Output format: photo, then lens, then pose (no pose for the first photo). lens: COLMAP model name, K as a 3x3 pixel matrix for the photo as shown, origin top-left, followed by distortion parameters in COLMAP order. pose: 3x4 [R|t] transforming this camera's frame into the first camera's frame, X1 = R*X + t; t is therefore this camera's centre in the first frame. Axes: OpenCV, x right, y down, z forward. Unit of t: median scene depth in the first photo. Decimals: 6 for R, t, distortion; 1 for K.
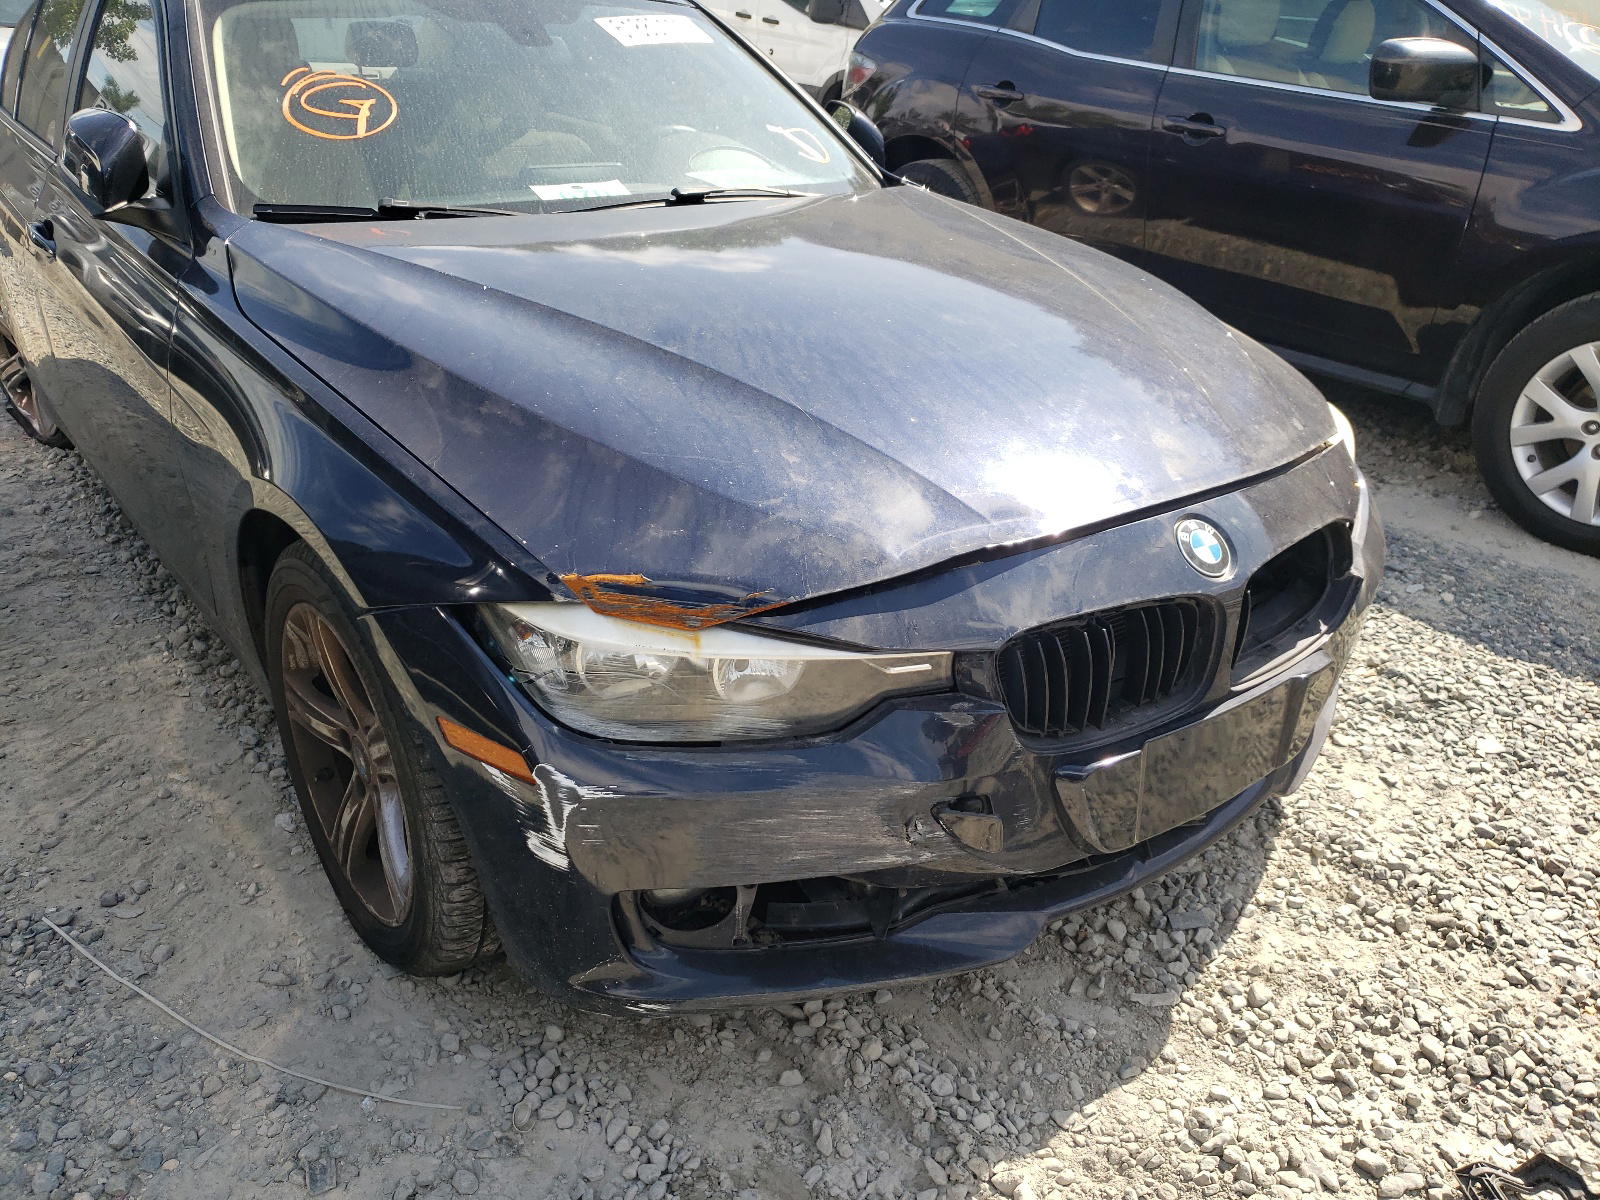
lens RADIAL K [[1379.1, 0, 798.4], [0, 1379.1, 643.8], [0, 0, 1]] dist [-0.014155, 0.073866]
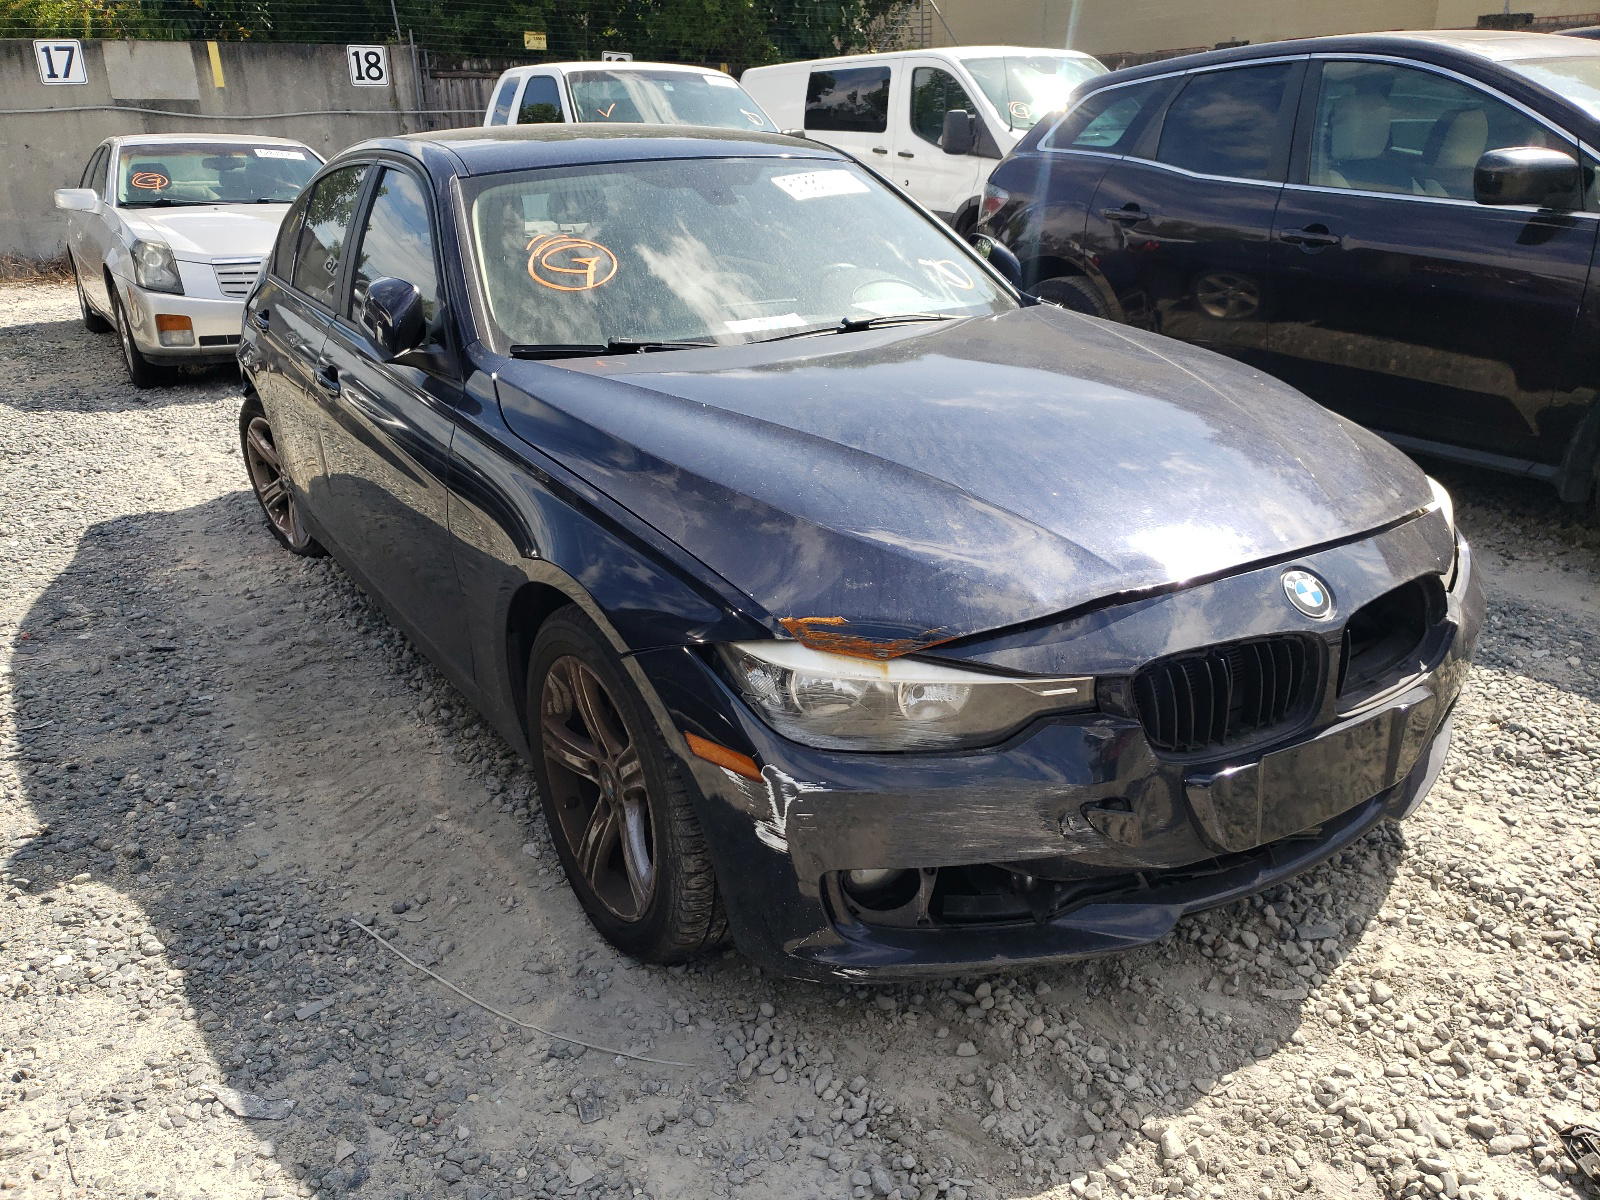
lens RADIAL K [[1379.1, 0, 798.4], [0, 1379.1, 643.8], [0, 0, 1]] dist [-0.014155, 0.073866]
pose [[0.994742, -0.020472, -0.100346, -0.020716], [0.012331, 0.996630, -0.081092, 0.056516], [0.101668, 0.079428, 0.991643, -0.193557]]
